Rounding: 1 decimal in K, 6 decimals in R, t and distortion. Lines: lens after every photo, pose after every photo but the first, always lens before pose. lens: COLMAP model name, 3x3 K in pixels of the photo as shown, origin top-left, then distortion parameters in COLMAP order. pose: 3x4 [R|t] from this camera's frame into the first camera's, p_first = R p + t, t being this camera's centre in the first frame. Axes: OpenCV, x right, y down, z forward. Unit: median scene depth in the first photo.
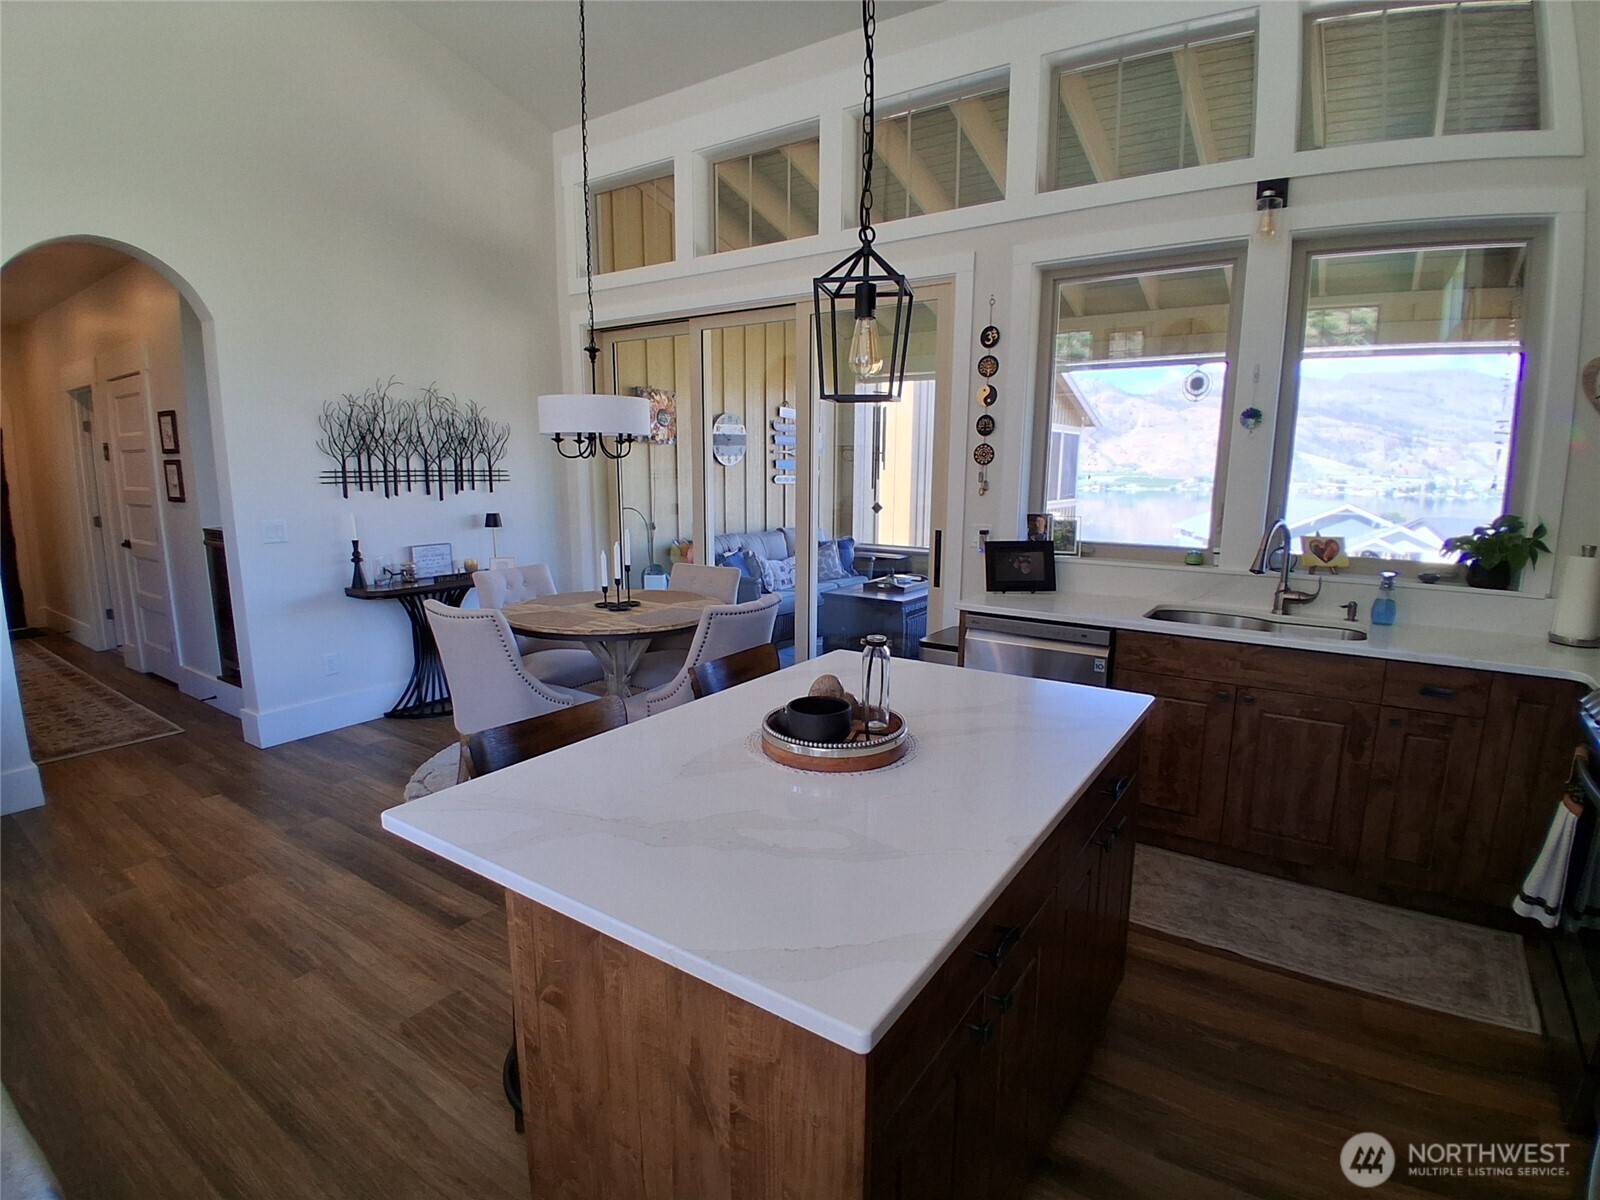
lens RADIAL K [[790.4, 0, 800.0], [0, 790.4, 600.0], [0, 0, 1]] dist [0.002544, -0.044958]
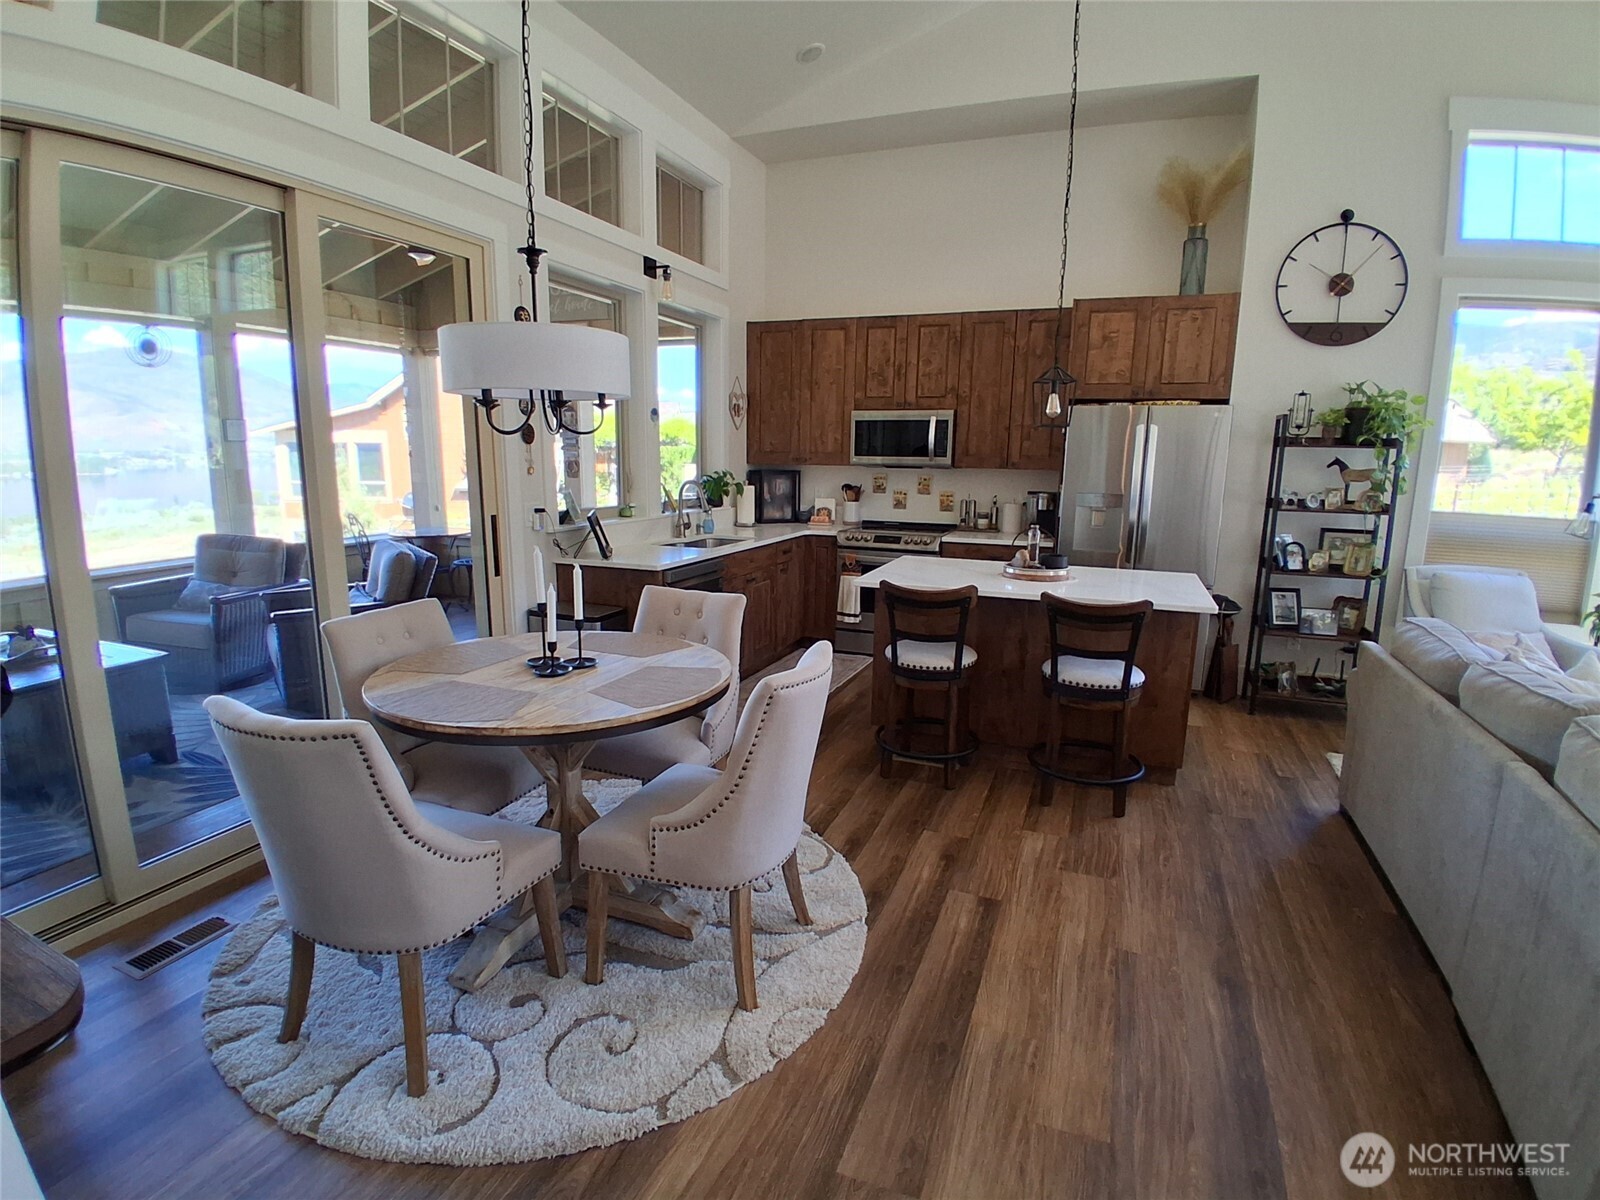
lens RADIAL K [[806.1, 0, 791.4], [0, 806.1, 607.4], [0, 0, 1]] dist [0.000173, -0.043016]
pose [[-0.215910, -0.193267, 0.957095, -1.214681], [0.152480, 0.961515, 0.228558, -0.218738], [-0.964434, 0.195286, -0.178132, 1.266015]]
